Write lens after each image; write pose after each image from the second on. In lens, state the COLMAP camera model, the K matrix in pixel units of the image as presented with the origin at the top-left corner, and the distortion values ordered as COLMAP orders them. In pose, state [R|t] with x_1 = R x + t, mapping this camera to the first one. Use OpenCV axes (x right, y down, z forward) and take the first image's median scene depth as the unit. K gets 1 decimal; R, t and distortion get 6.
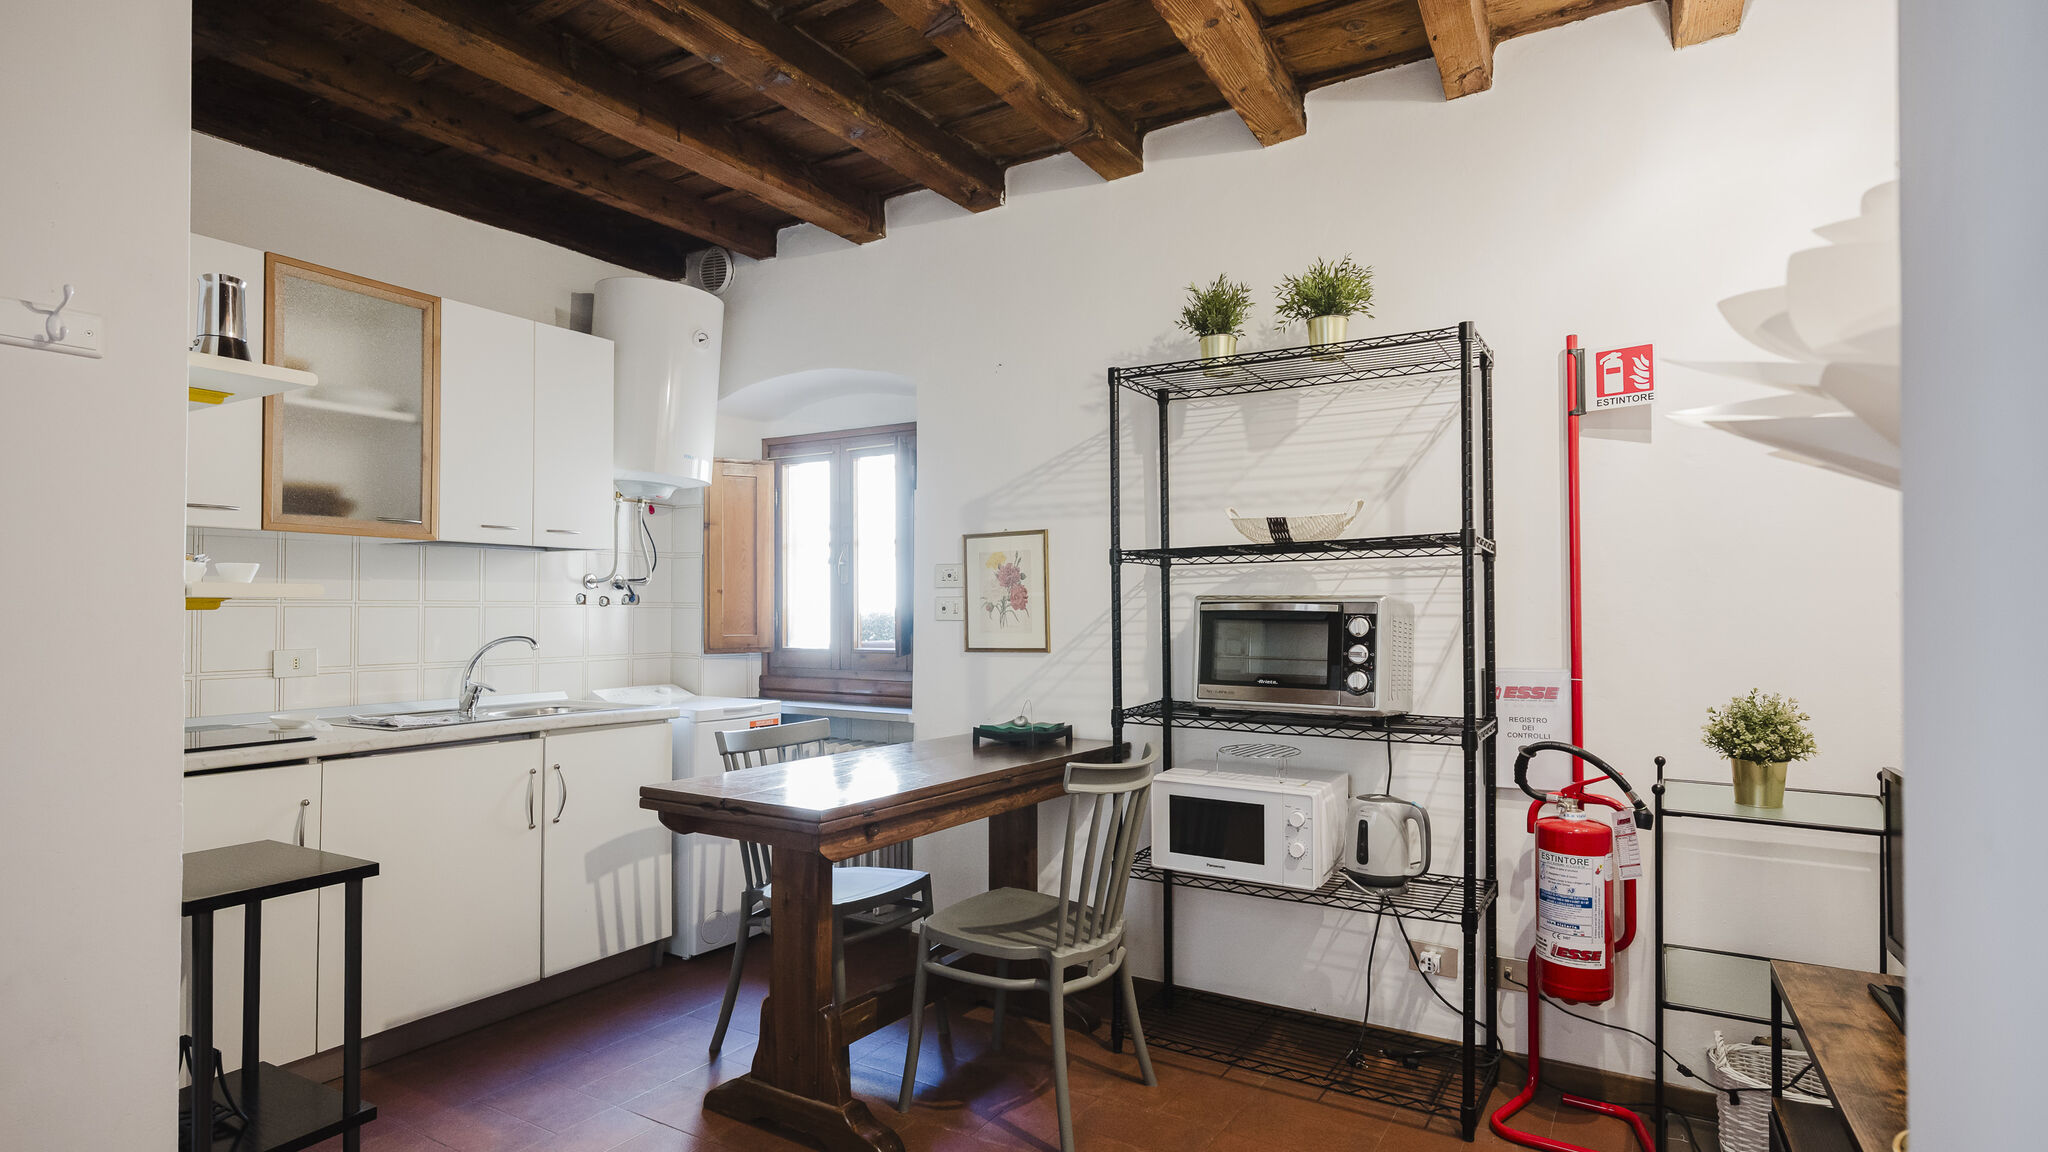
lens RADIAL K [[1025.4, 0, 1031.3], [0, 1025.4, 602.6], [0, 0, 1]] dist [-0.002609, -0.000022]
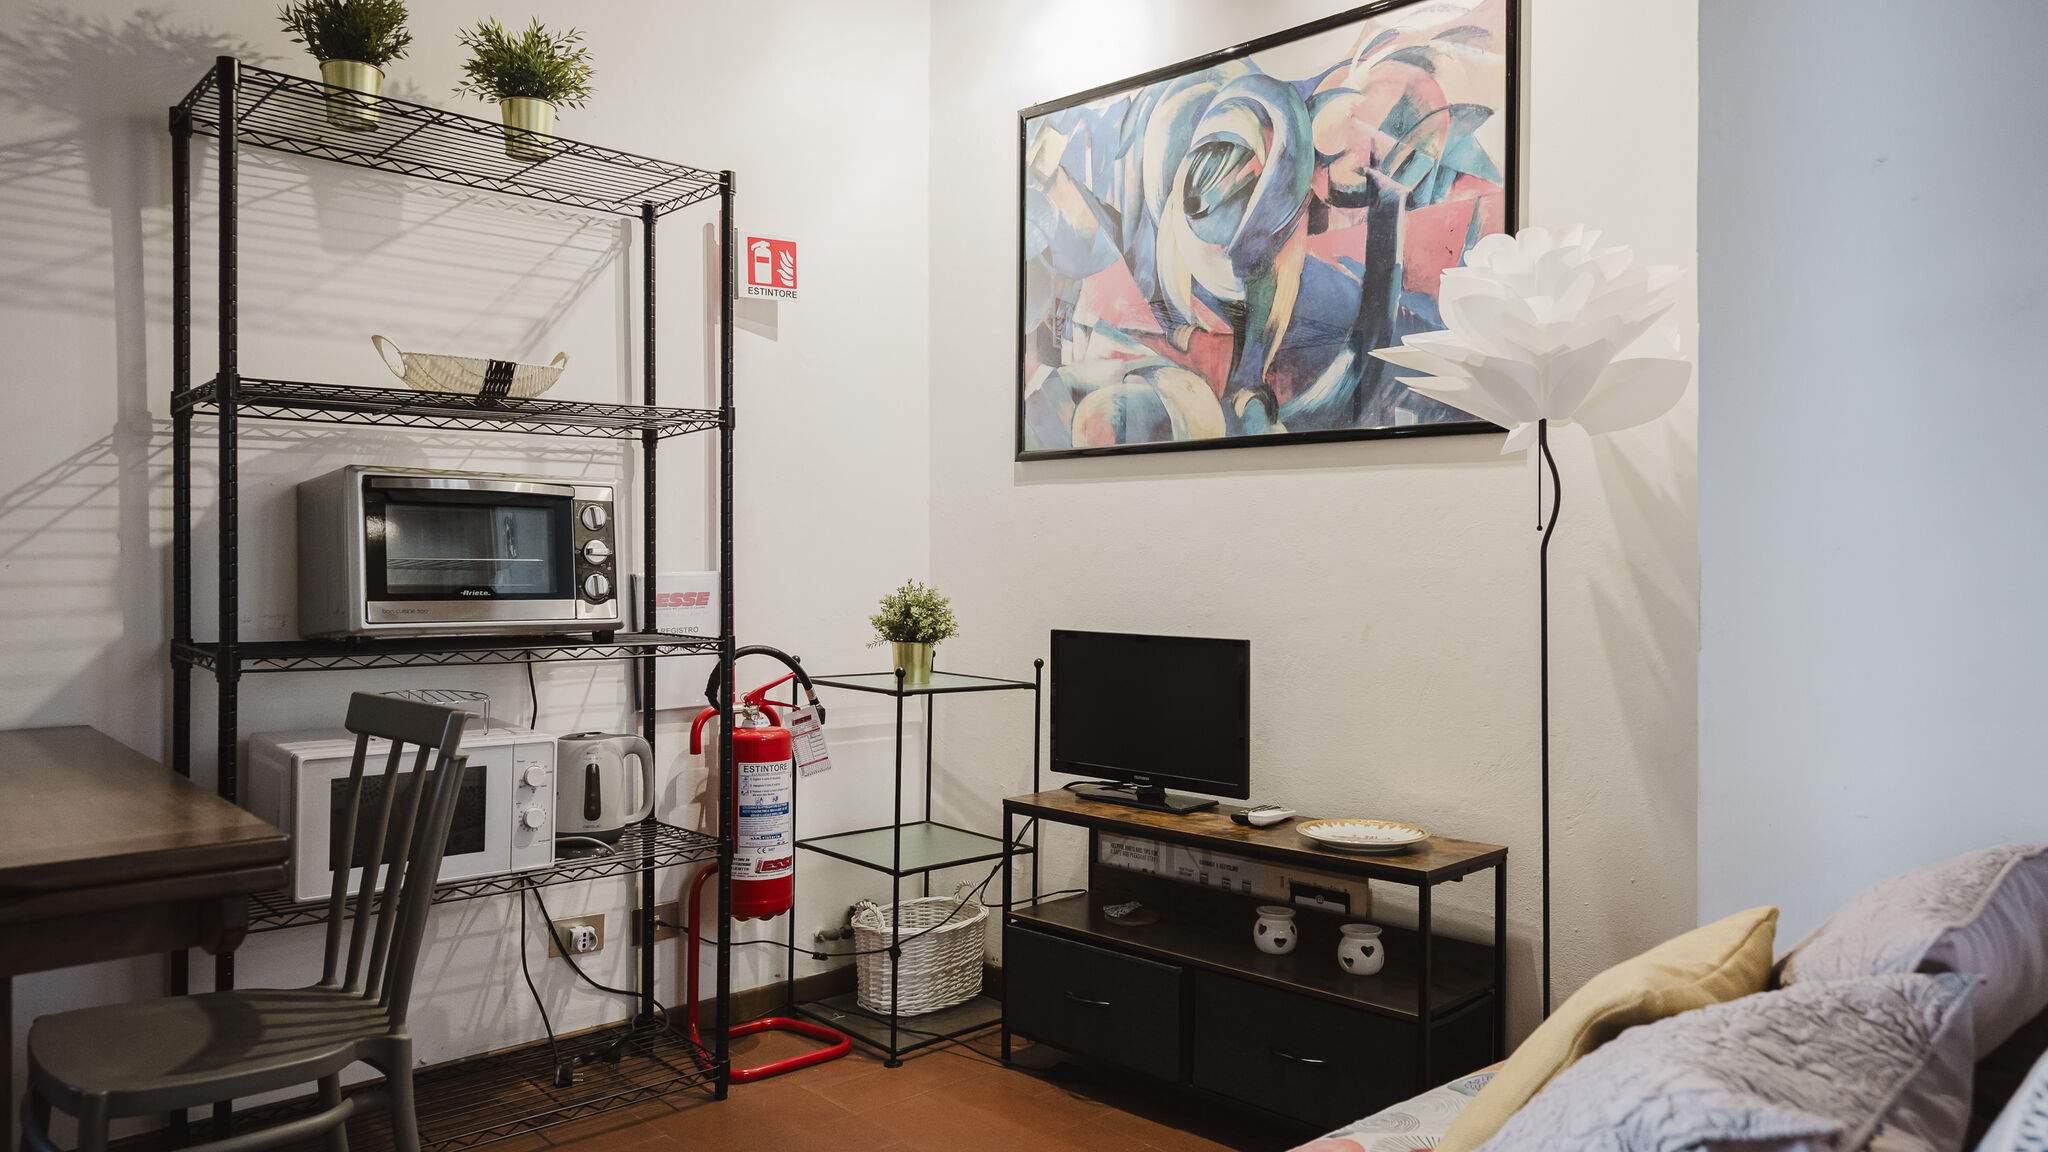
lens RADIAL K [[1398.5, 0, 968.2], [0, 1398.5, 574.3], [0, 0, 1]] dist [0.002211, 0.002746]
pose [[0.300929, -0.001278, 0.953646, -0.555345], [-0.008149, 0.999959, 0.003912, 0.055301], [-0.953612, -0.008949, 0.300907, 0.369629]]
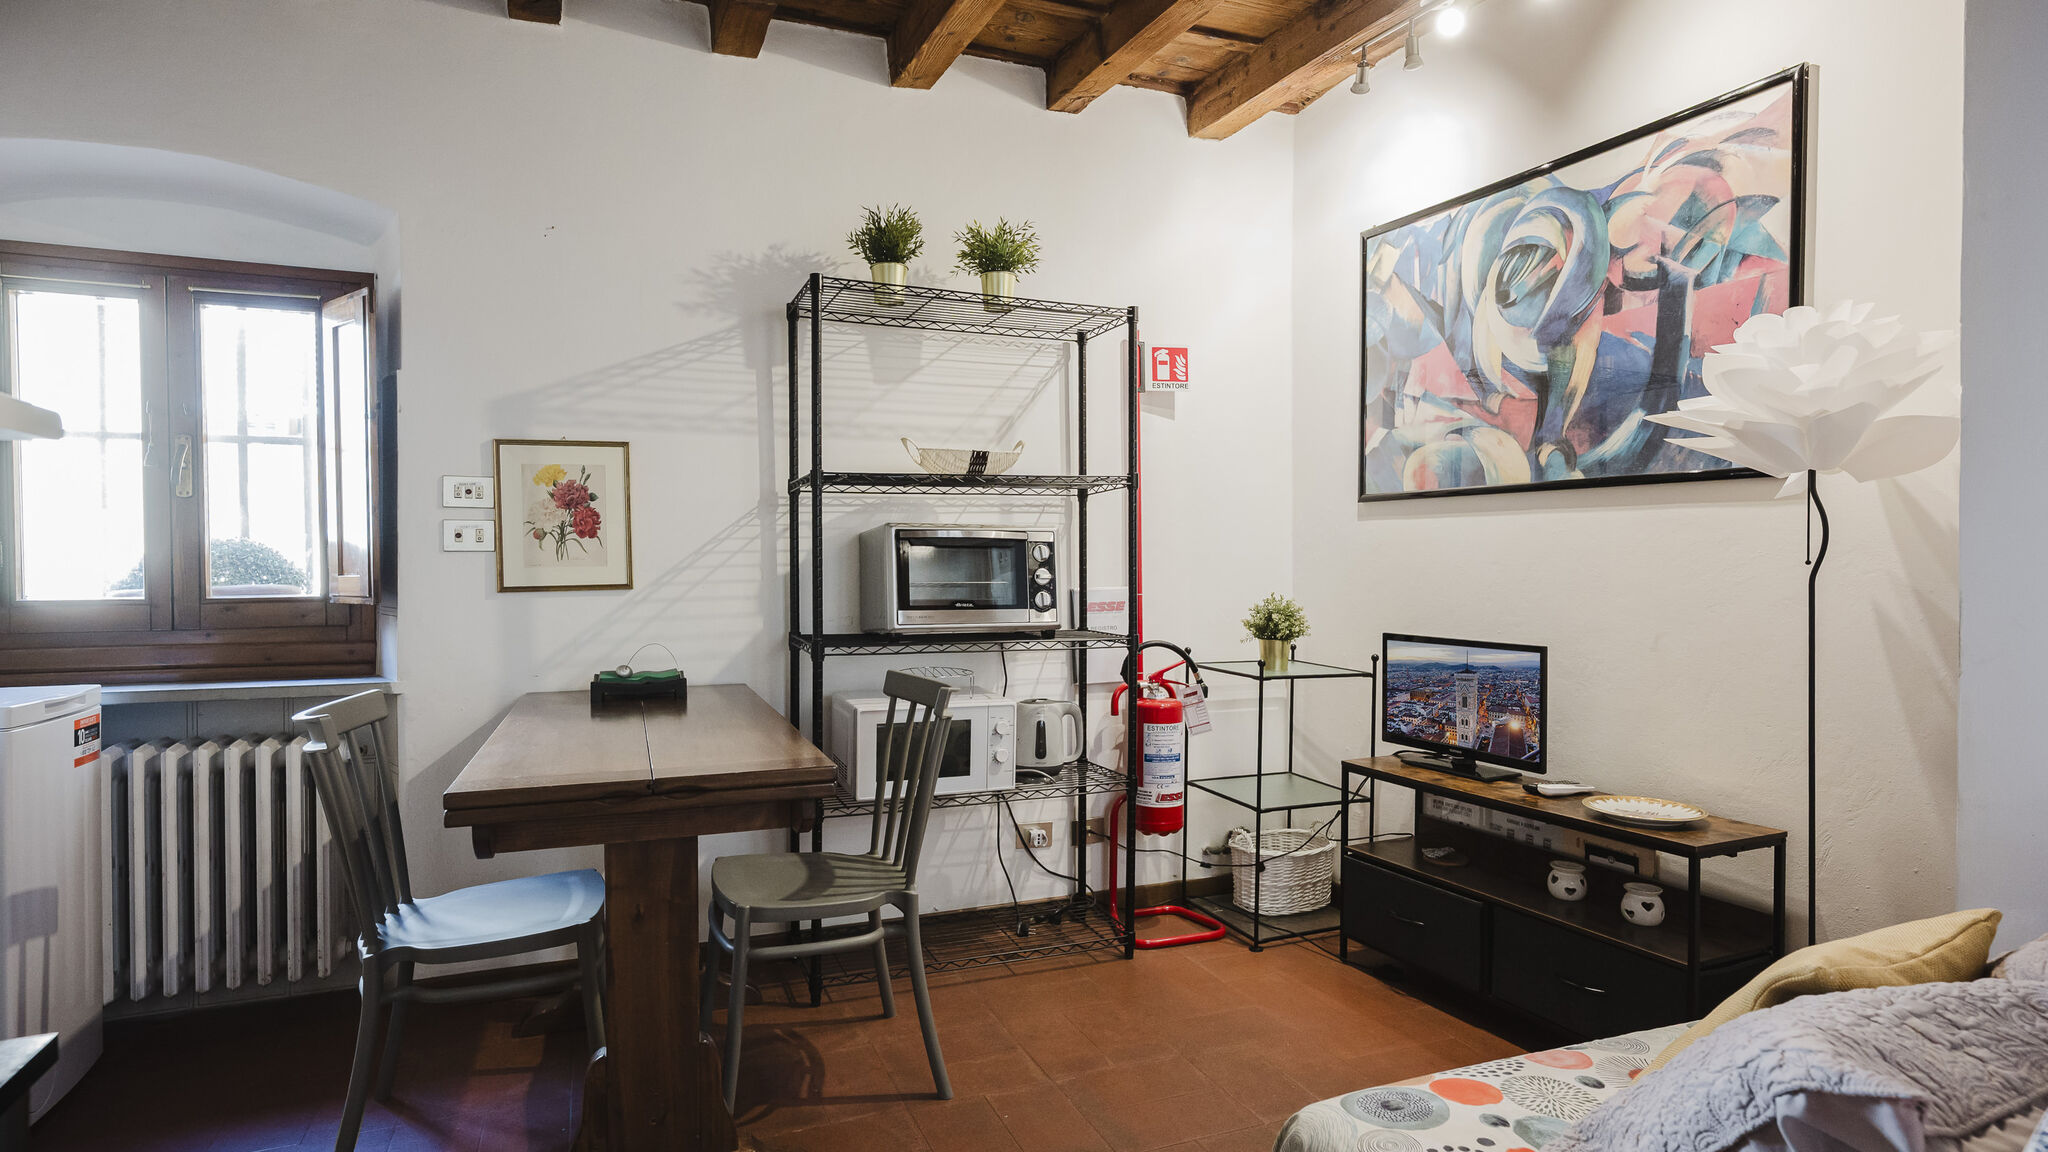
lens RADIAL K [[1043.1, 0, 971.4], [0, 1043.1, 584.2], [0, 0, 1]] dist [-0.001720, 0.004007]
pose [[0.619543, -0.013669, 0.784843, -0.585900], [-0.003470, 0.999791, 0.020151, 0.032356], [-0.784955, -0.015208, 0.619366, 0.307184]]
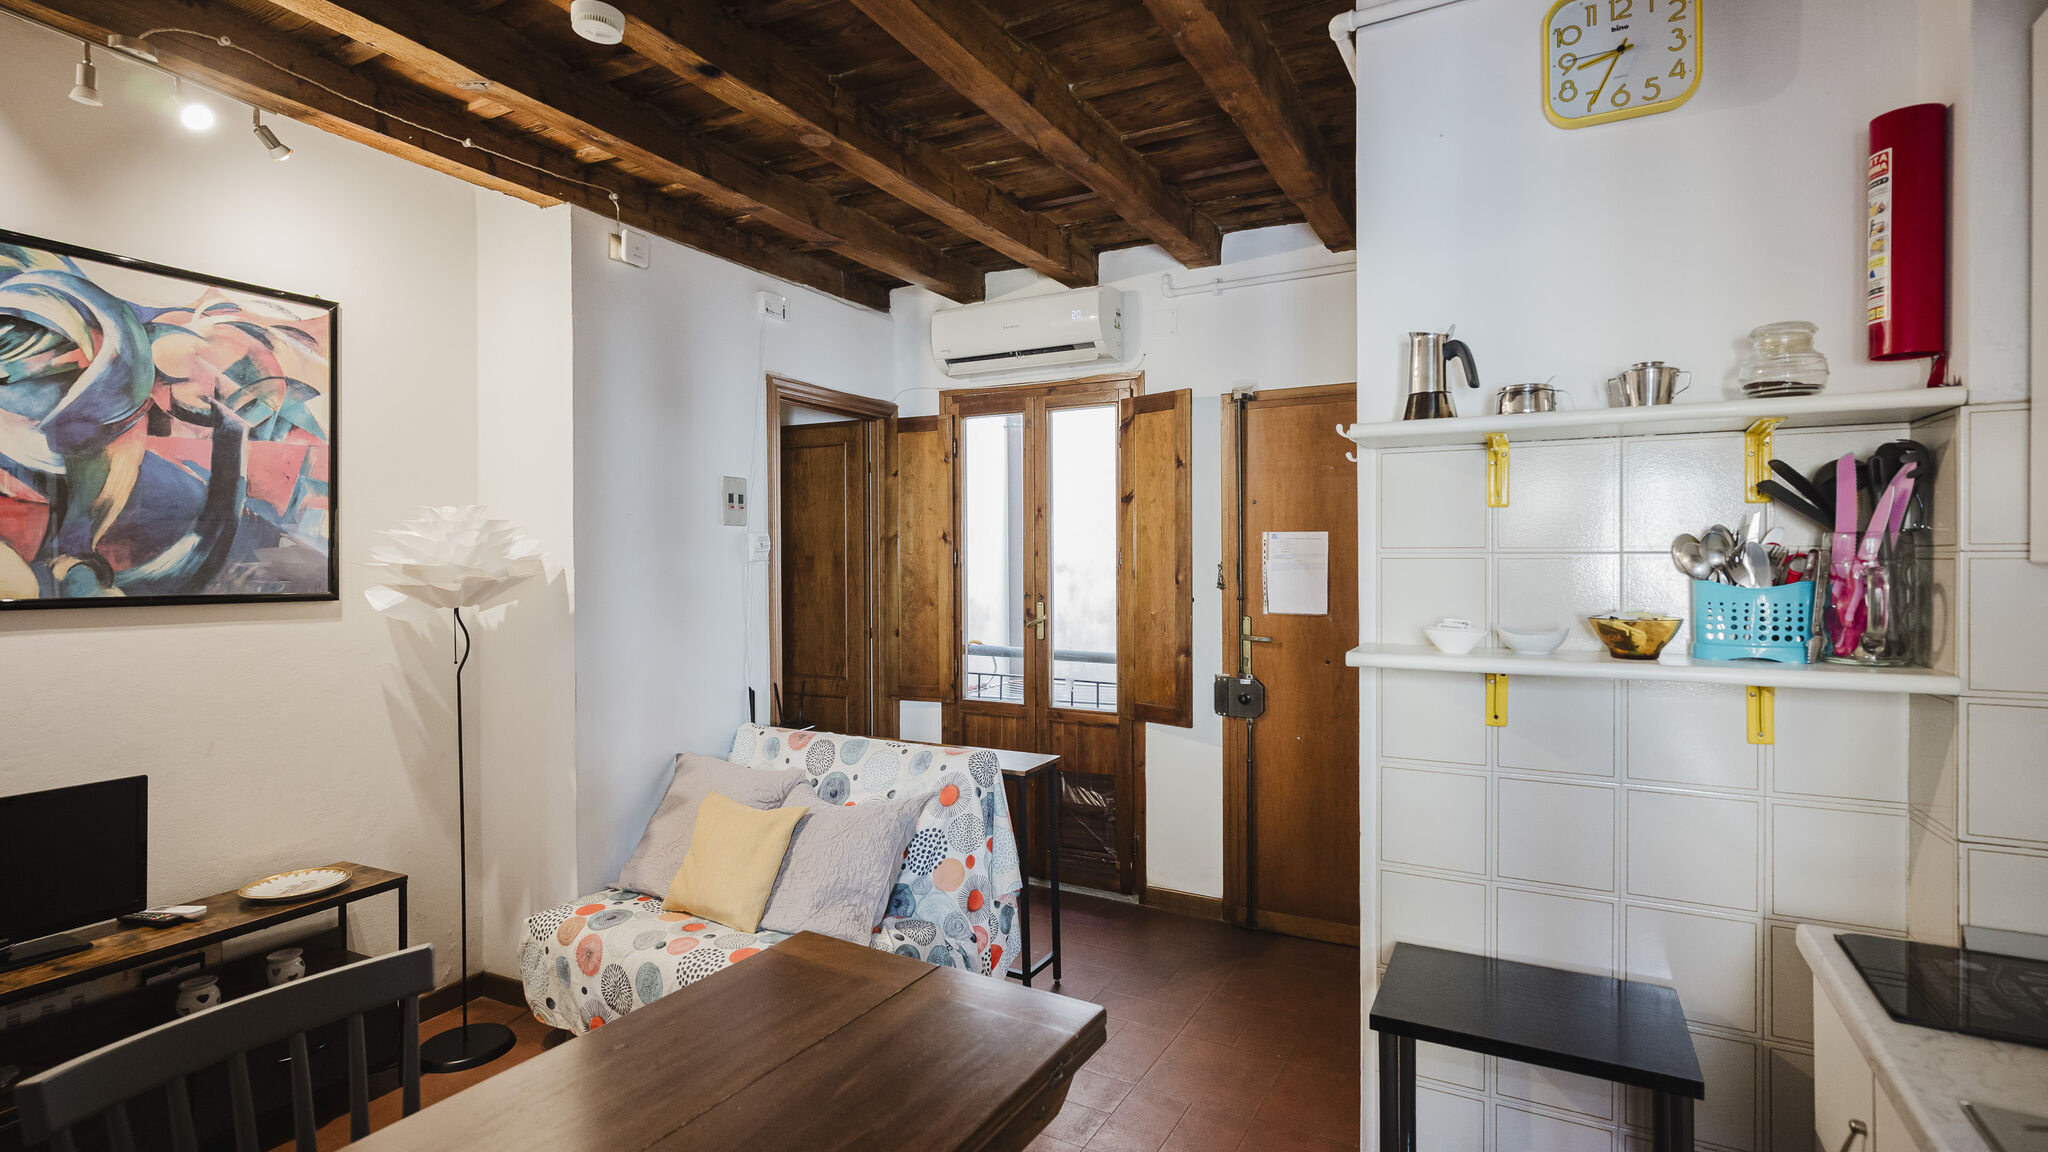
lens RADIAL K [[1008.7, 0, 1066.8], [0, 1008.7, 568.8], [0, 0, 1]] dist [-0.000232, 0.000971]
pose [[-0.997078, 0.008967, -0.075861, -0.258446], [0.008221, 0.999915, 0.010148, -0.070891], [0.075945, 0.009495, -0.997067, 1.380732]]
